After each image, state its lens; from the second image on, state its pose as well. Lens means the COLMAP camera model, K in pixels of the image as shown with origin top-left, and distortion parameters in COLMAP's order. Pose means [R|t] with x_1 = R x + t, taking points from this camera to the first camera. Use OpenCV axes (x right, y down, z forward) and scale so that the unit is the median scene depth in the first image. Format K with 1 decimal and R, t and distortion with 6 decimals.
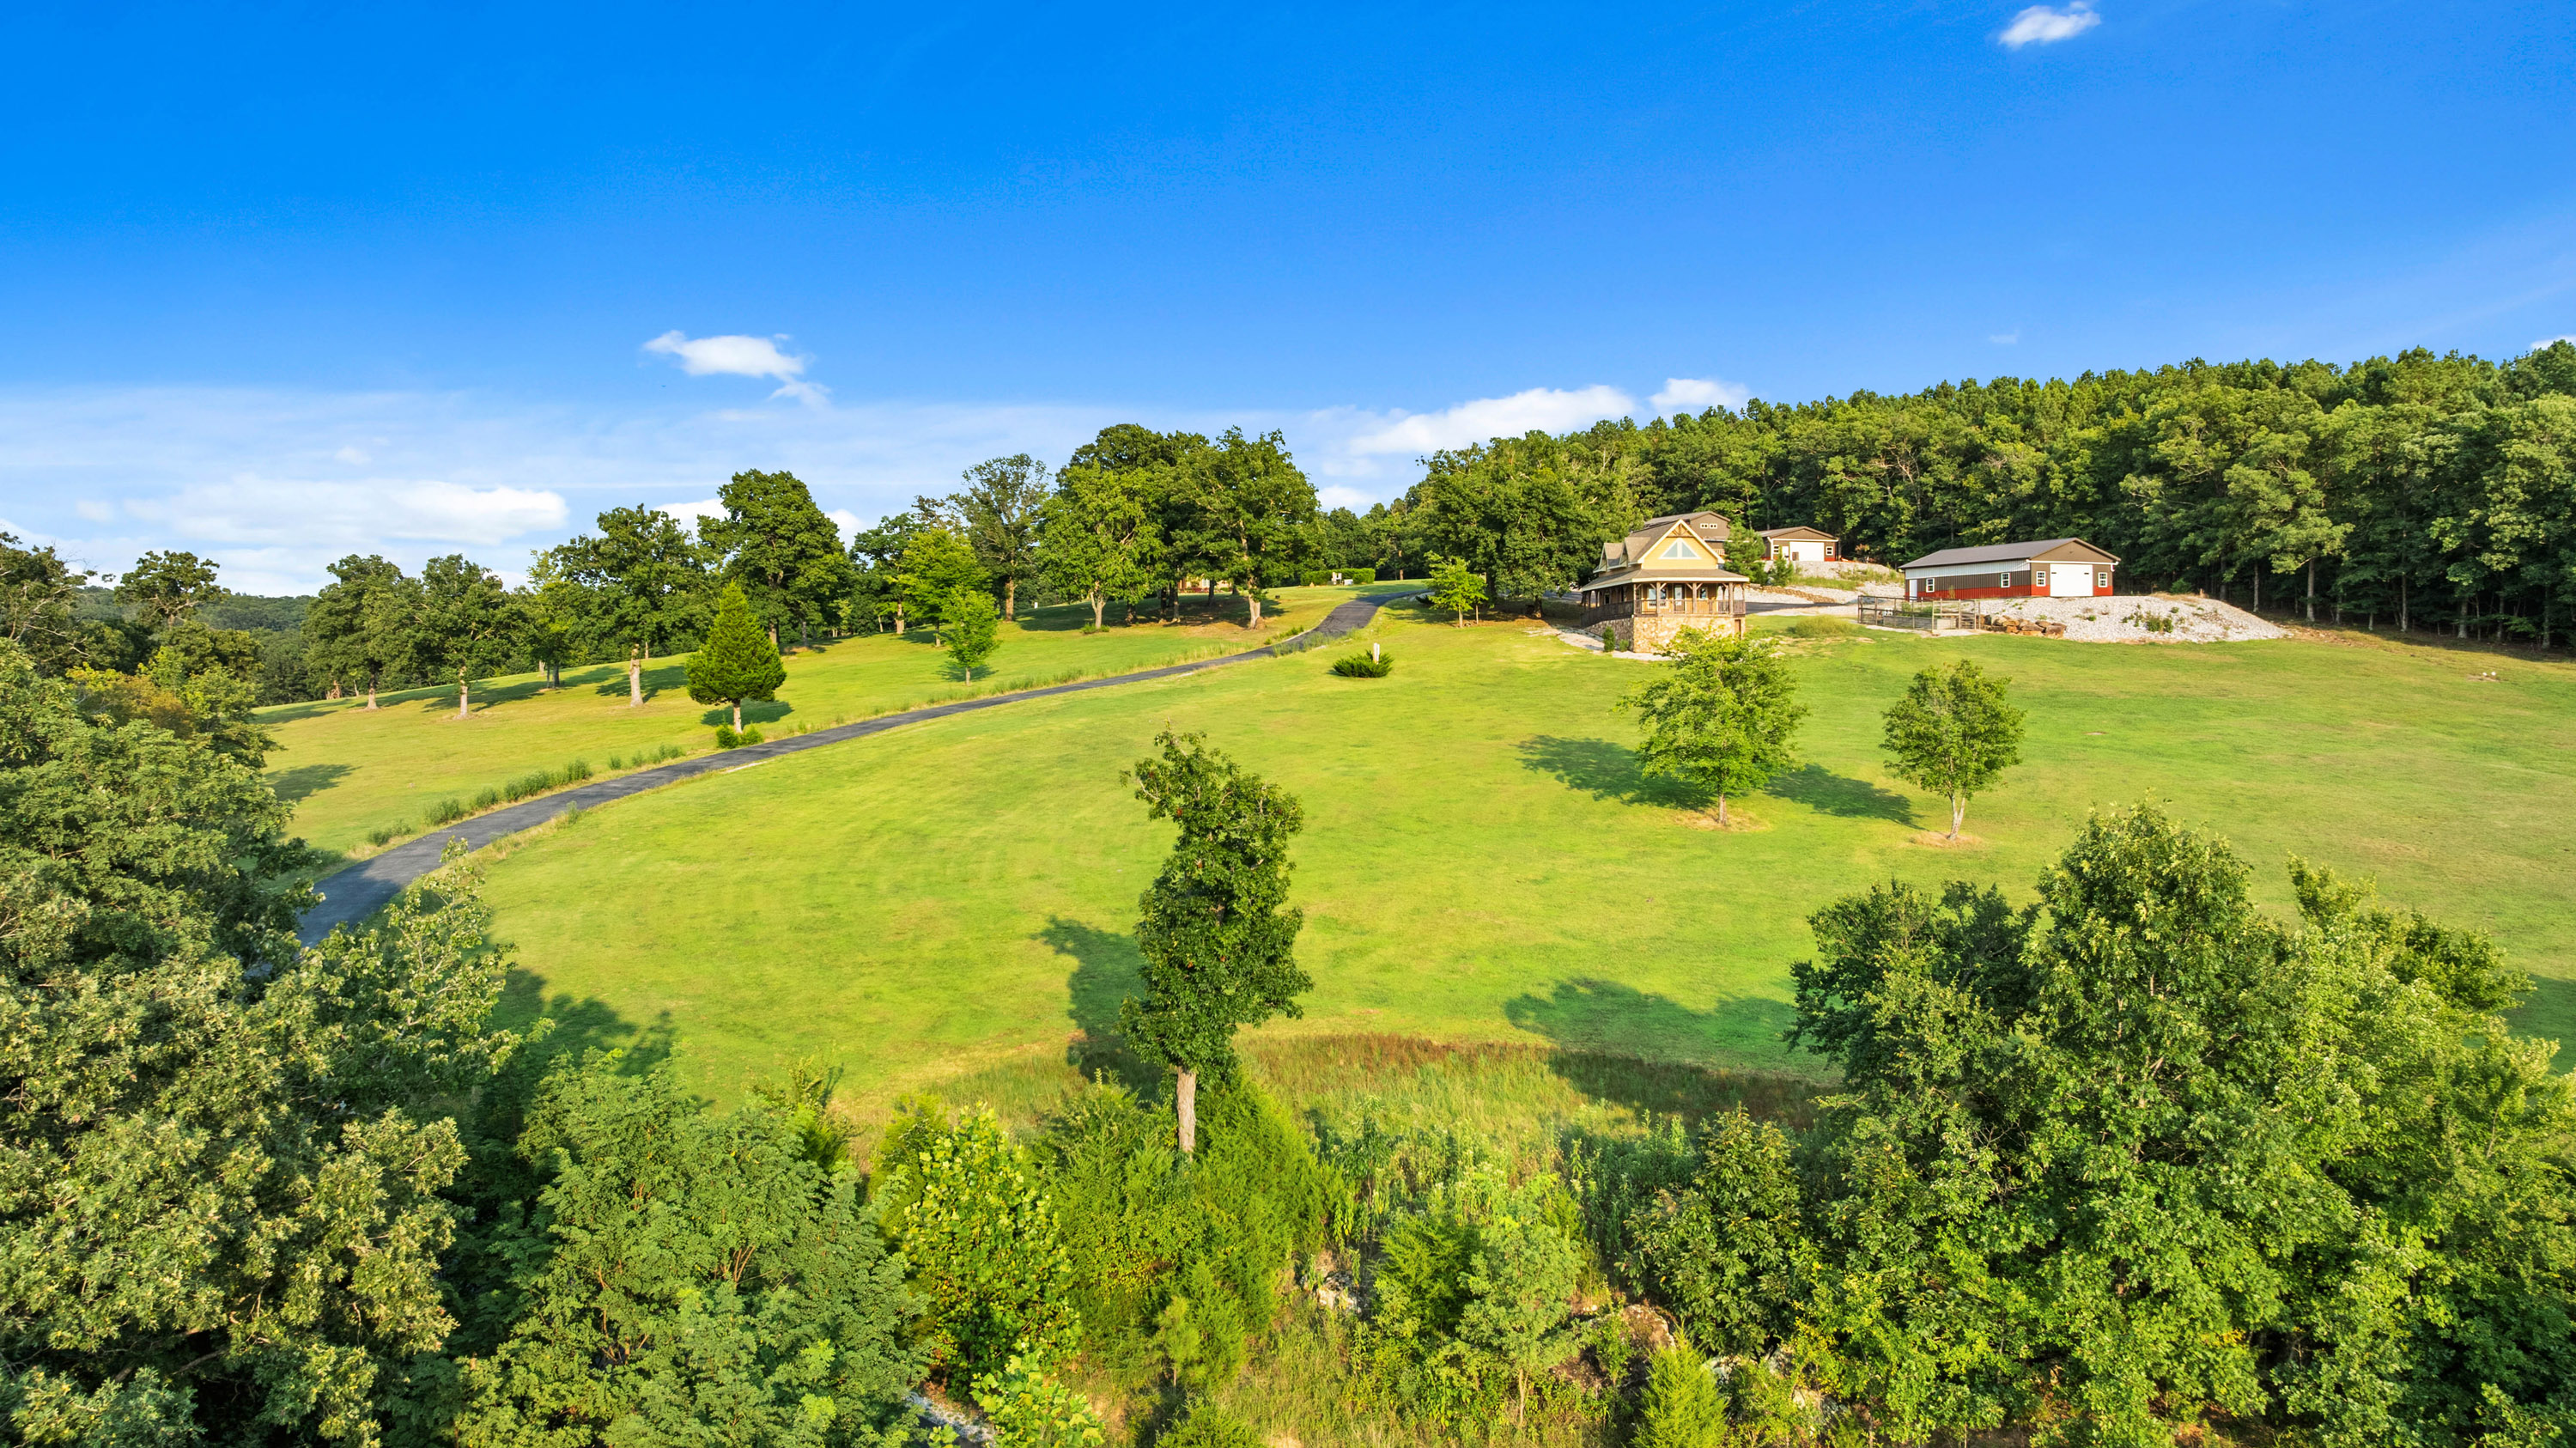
lens RADIAL K [[1777.2, 0, 1292.4], [0, 1777.2, 676.3], [0, 0, 1]] dist [-0.009492, 0.042227]
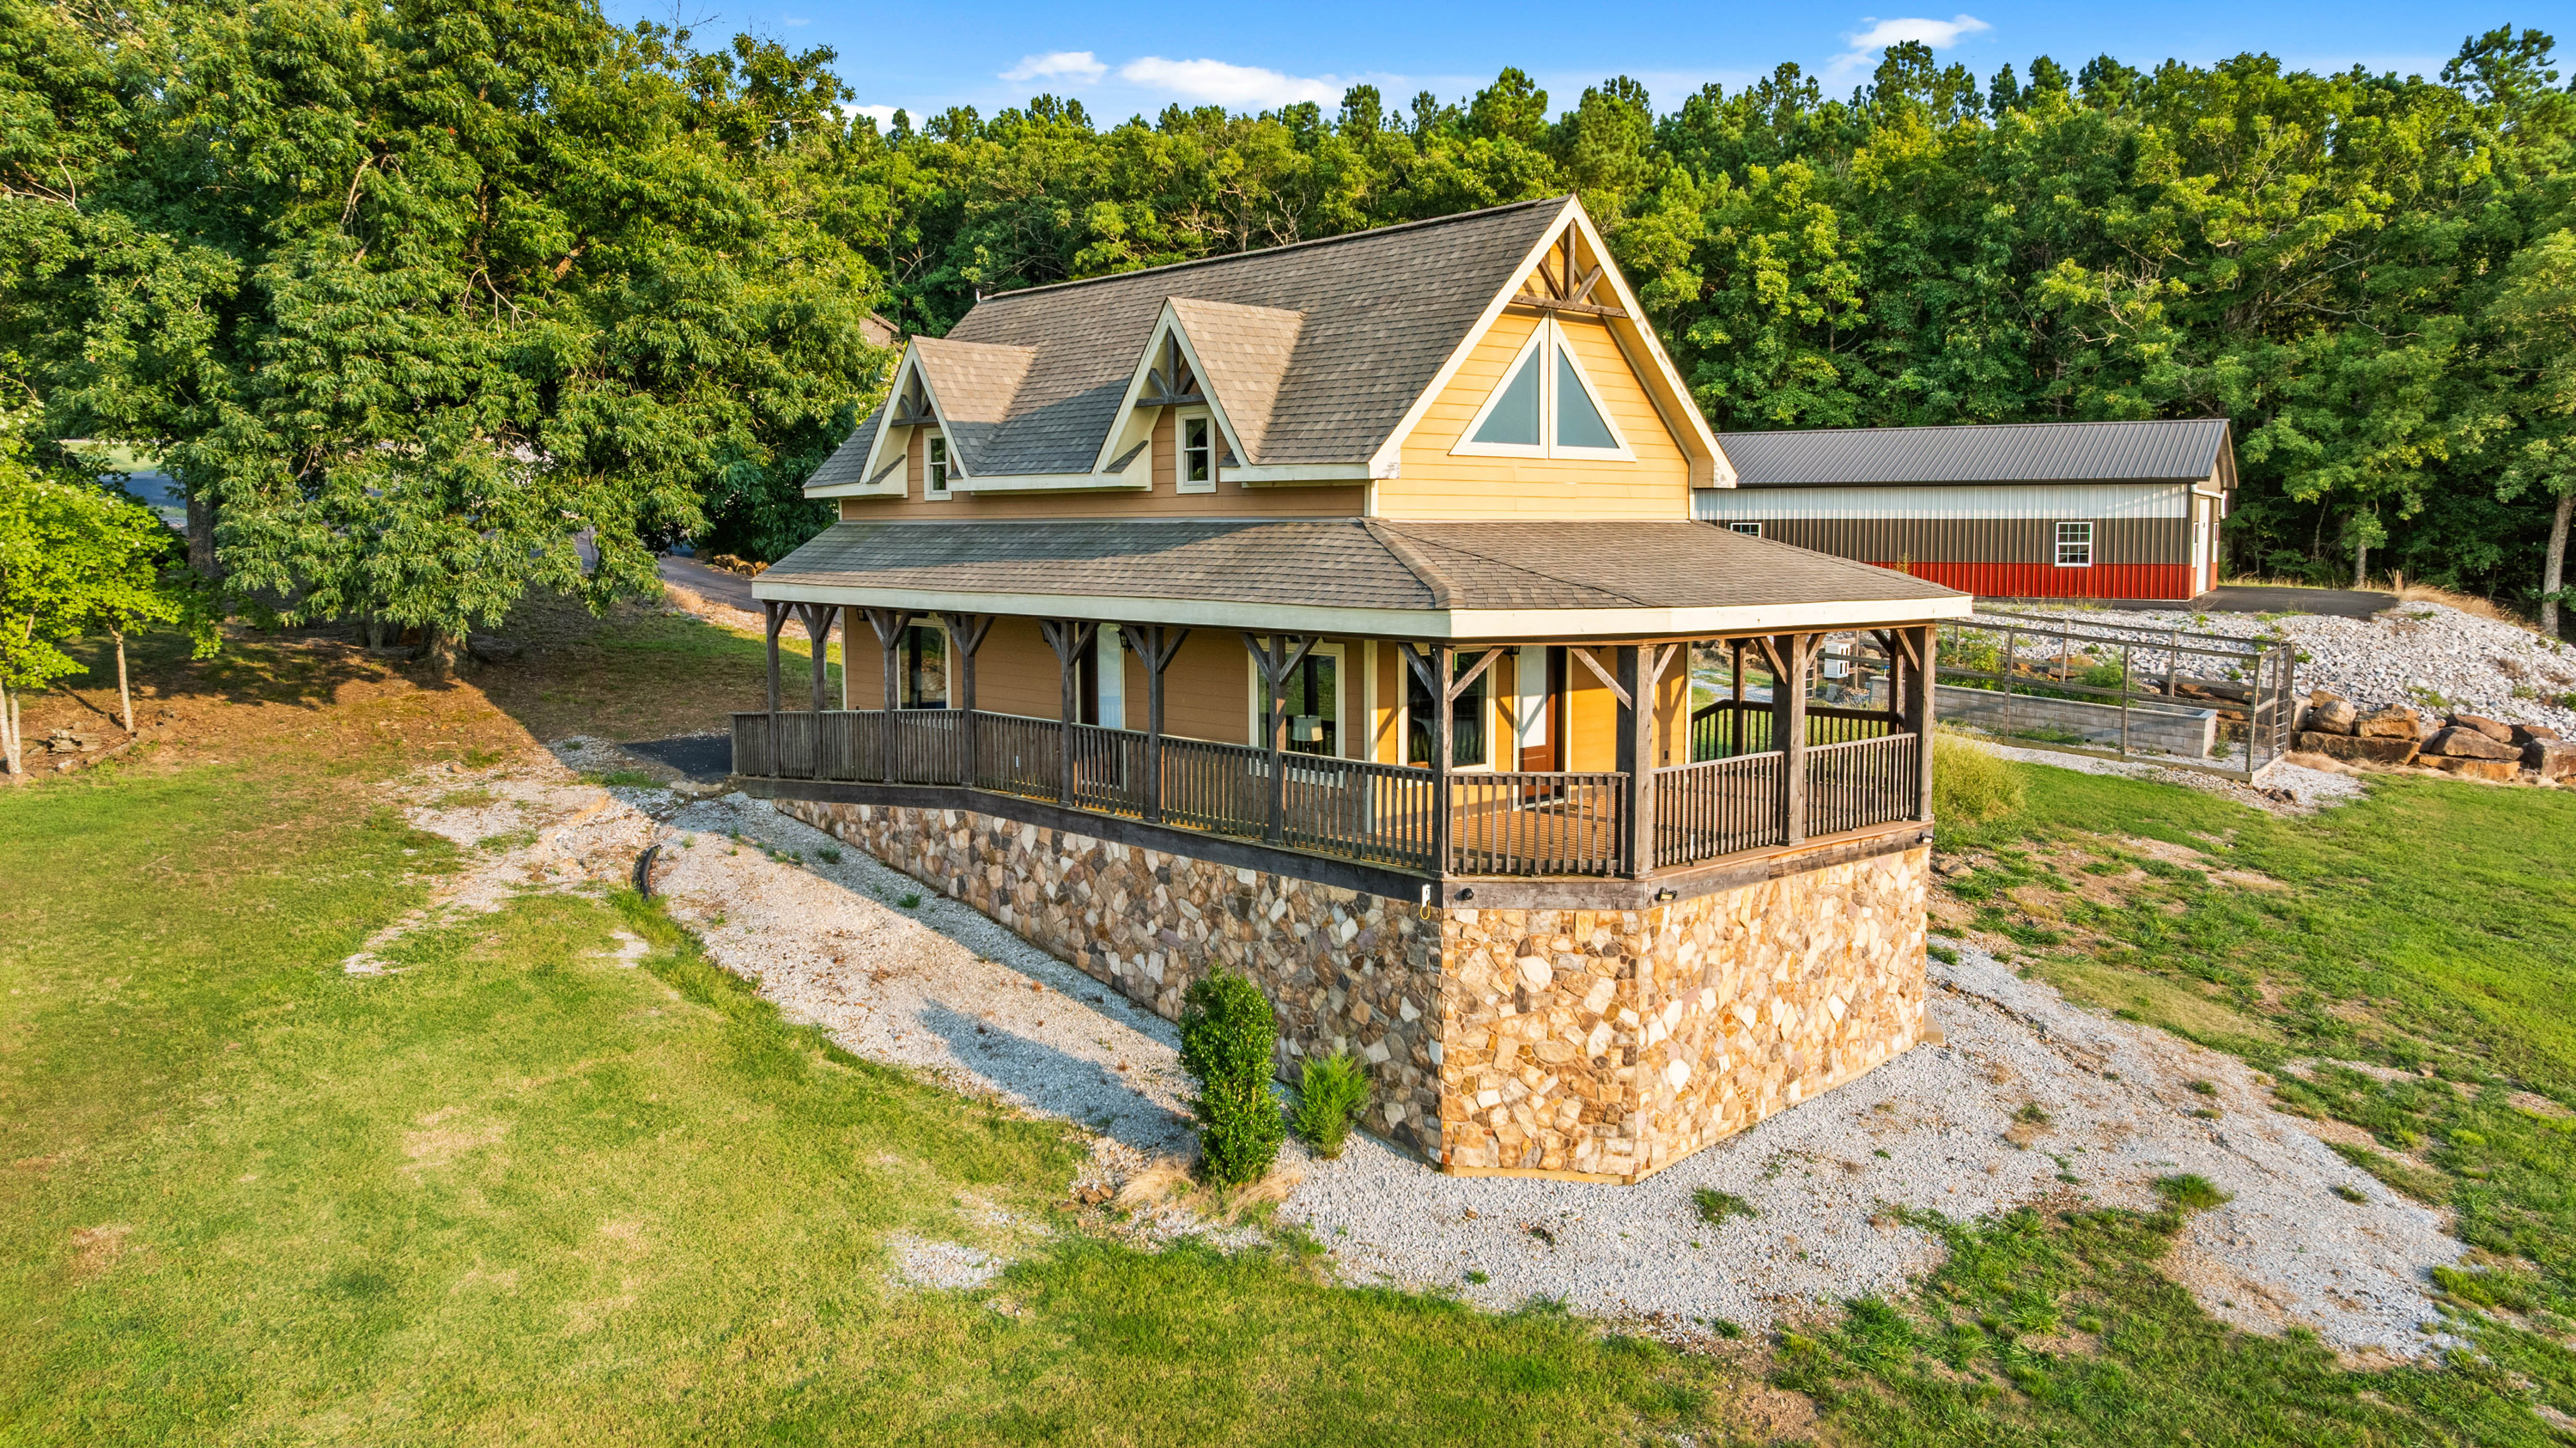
lens RADIAL K [[1777.2, 0, 1292.4], [0, 1777.2, 676.3], [0, 0, 1]] dist [-0.009492, 0.042227]
pose [[0.799742, -0.045069, 0.598650, 0.092336], [-0.003004, 0.996865, 0.079062, -0.052166], [-0.600336, -0.065027, 0.797100, 0.786360]]
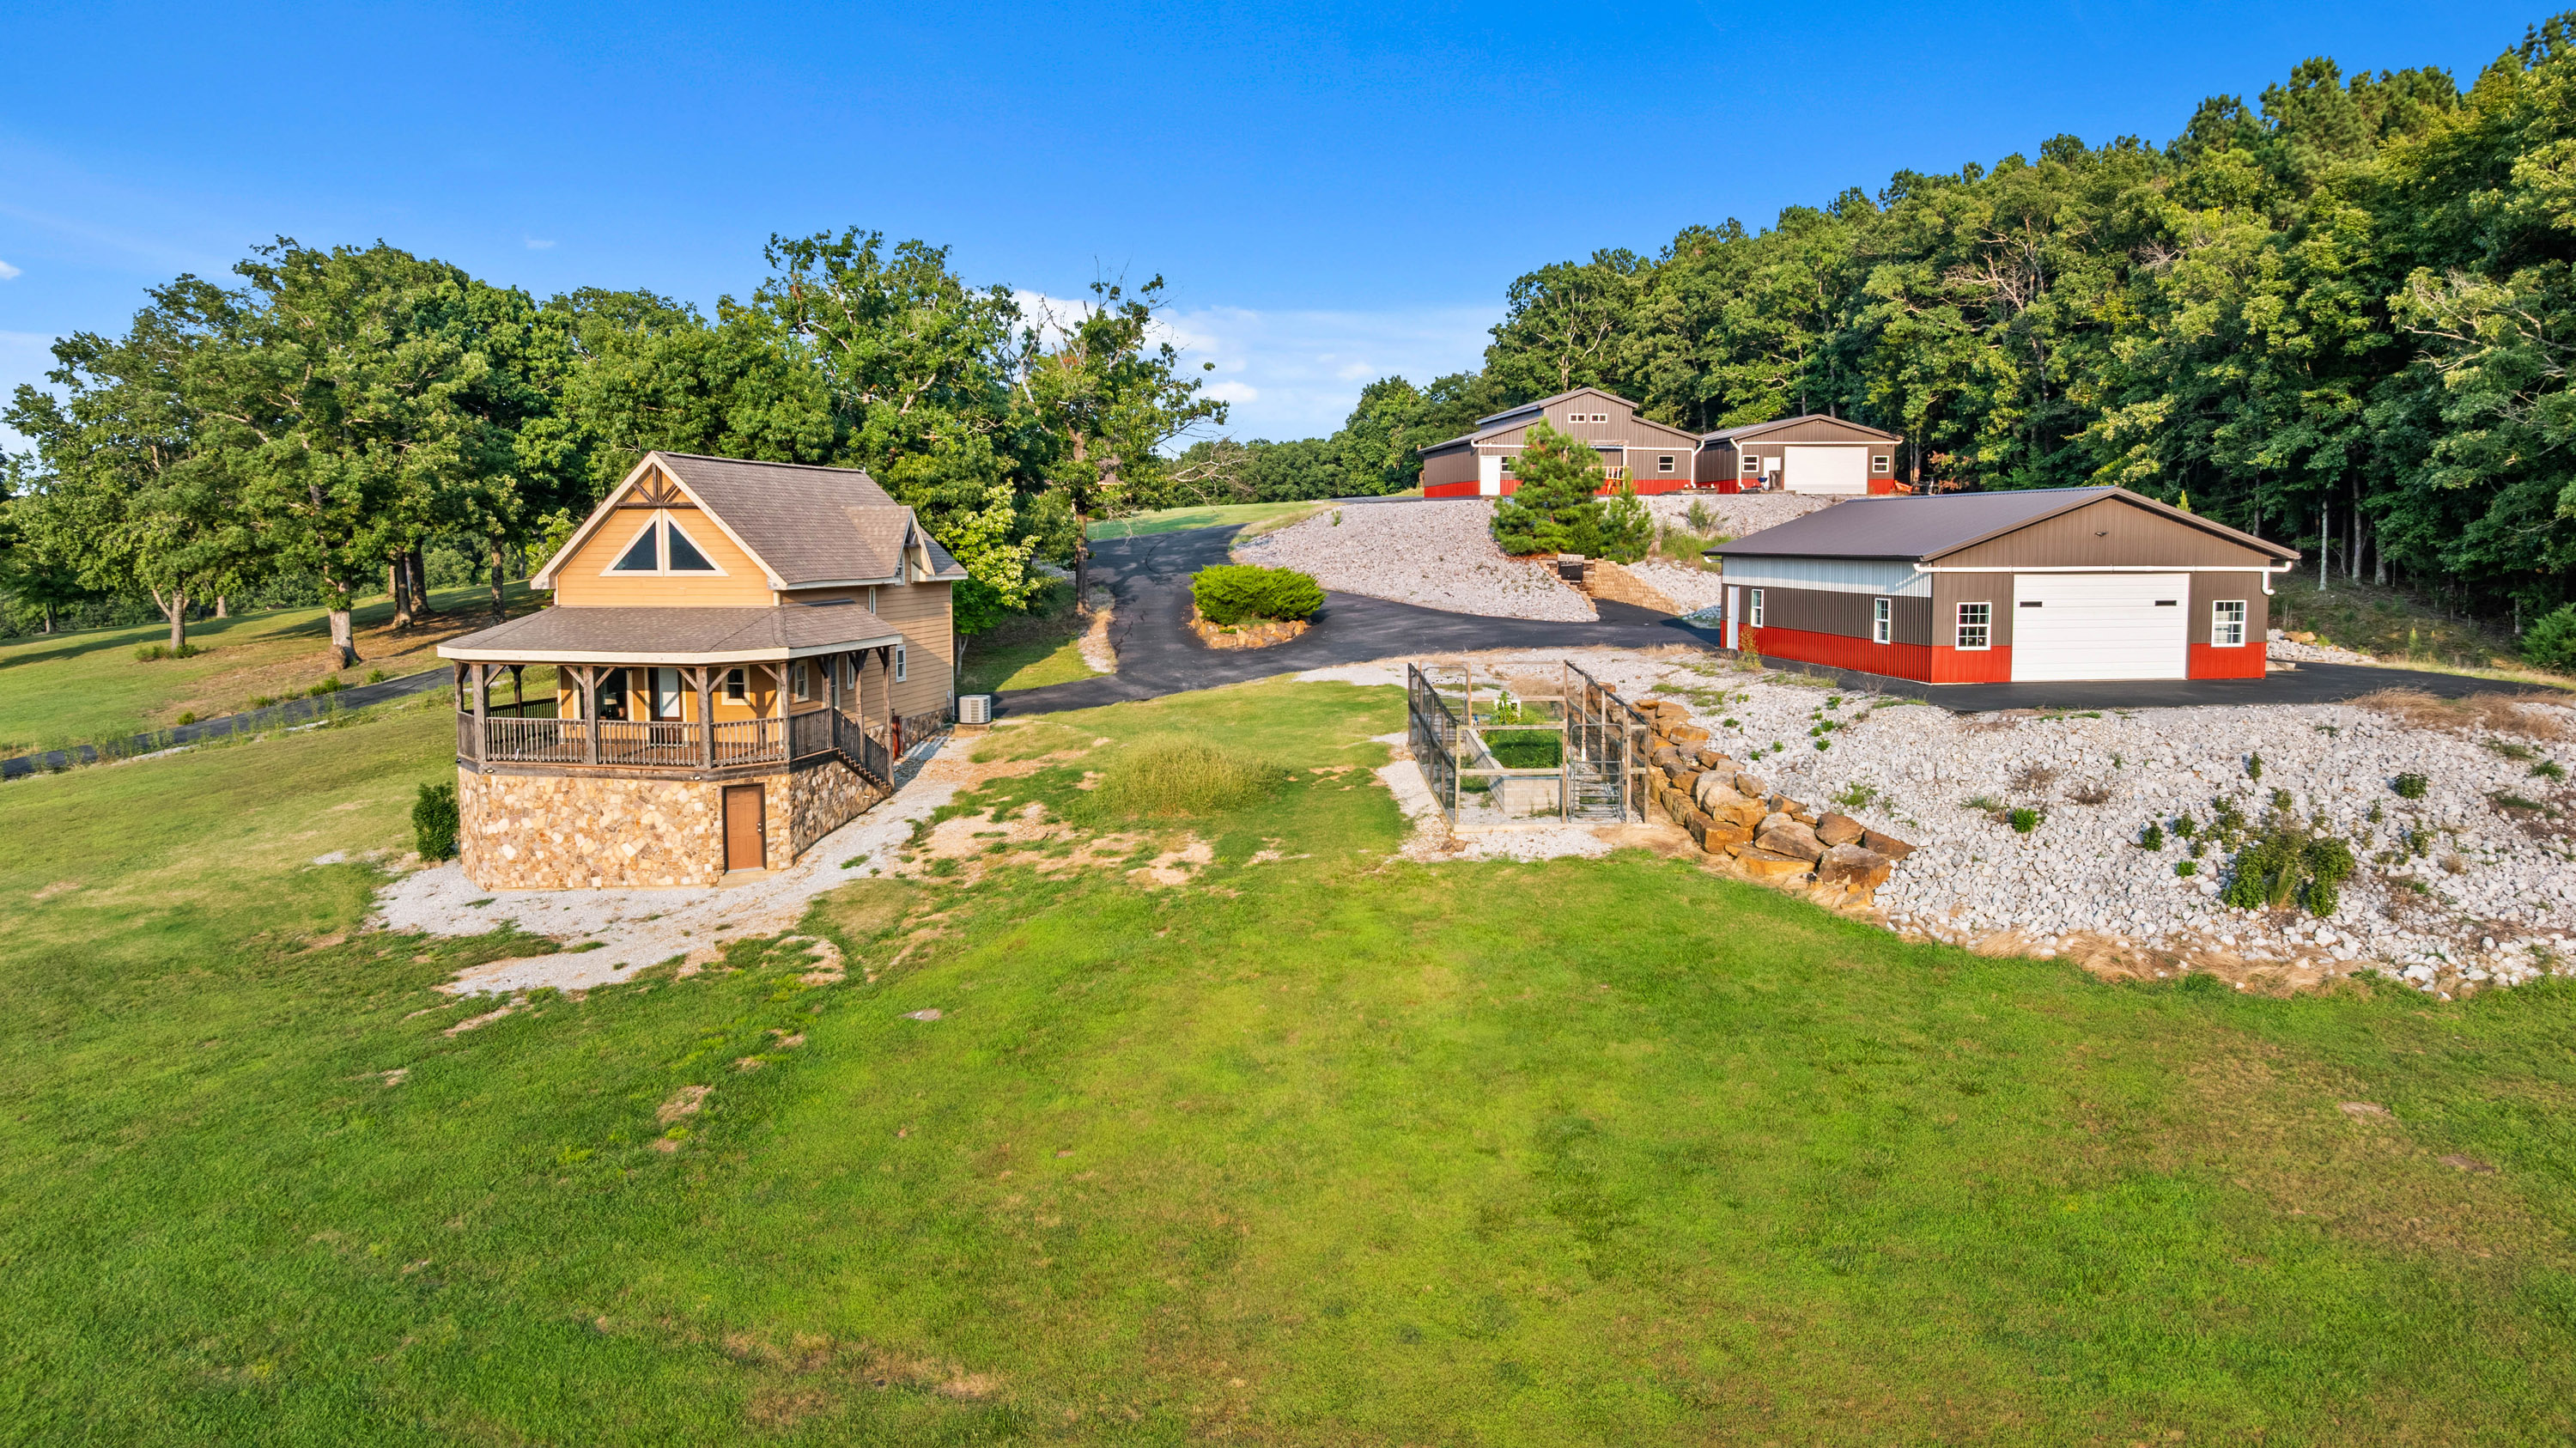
lens RADIAL K [[1777.2, 0, 1292.4], [0, 1777.2, 676.3], [0, 0, 1]] dist [-0.009492, 0.042227]
pose [[0.960426, 0.028680, -0.277056, 0.371349], [-0.006952, 0.996843, 0.079089, -0.065507], [0.278450, -0.074033, 0.957593, 0.638913]]
